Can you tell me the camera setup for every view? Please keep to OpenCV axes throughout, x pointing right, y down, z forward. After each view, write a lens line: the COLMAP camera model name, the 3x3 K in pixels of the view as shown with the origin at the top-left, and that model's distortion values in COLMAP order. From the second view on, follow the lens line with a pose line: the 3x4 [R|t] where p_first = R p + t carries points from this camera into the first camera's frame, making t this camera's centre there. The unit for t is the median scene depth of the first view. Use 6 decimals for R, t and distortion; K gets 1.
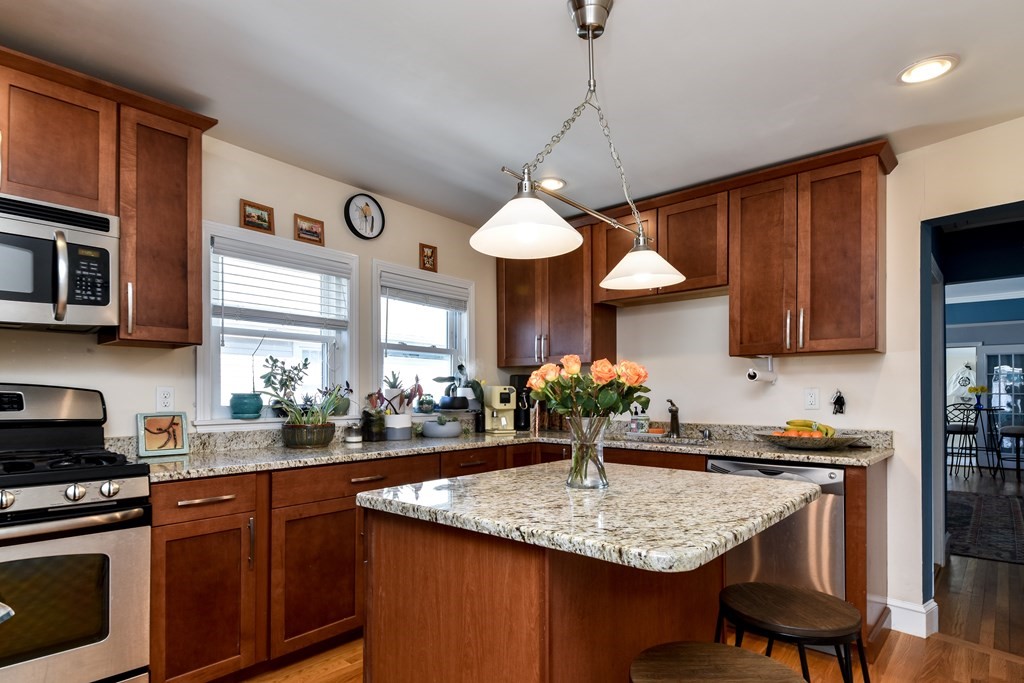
lens RADIAL K [[566.8, 0, 538.6], [0, 566.8, 390.8], [0, 0, 1]] dist [0.023090, -0.010119]
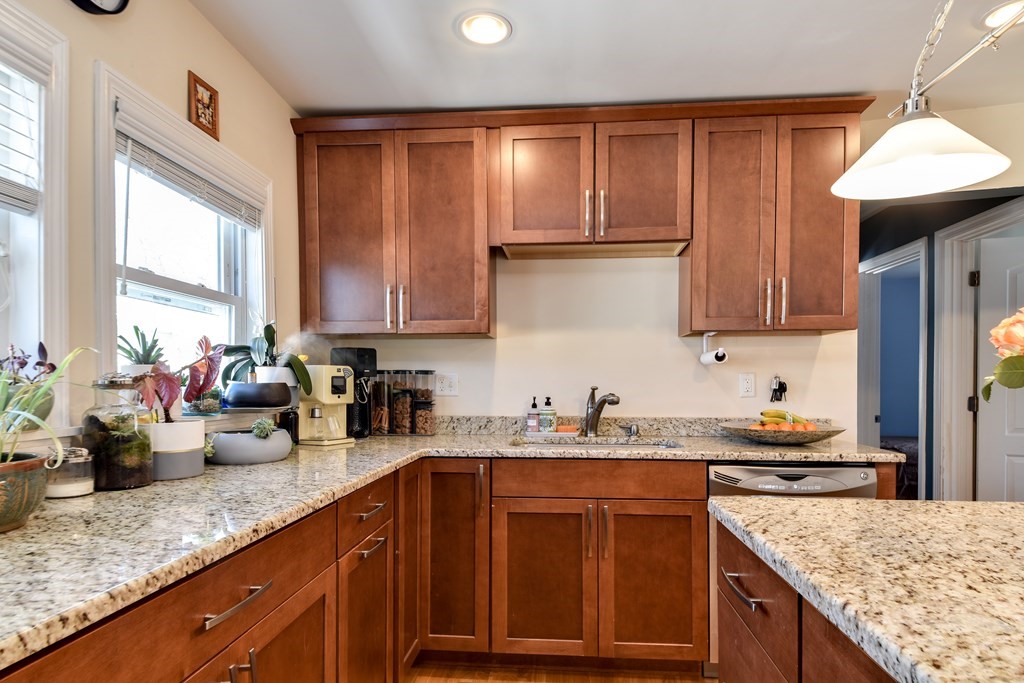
lens RADIAL K [[566.8, 0, 537.4], [0, 566.8, 387.0], [0, 0, 1]] dist [0.023090, -0.010119]
pose [[0.808689, -0.004567, 0.588218, -0.297119], [-0.004597, 0.999890, 0.014084, 0.006077], [-0.588218, -0.014094, 0.808580, 0.481498]]
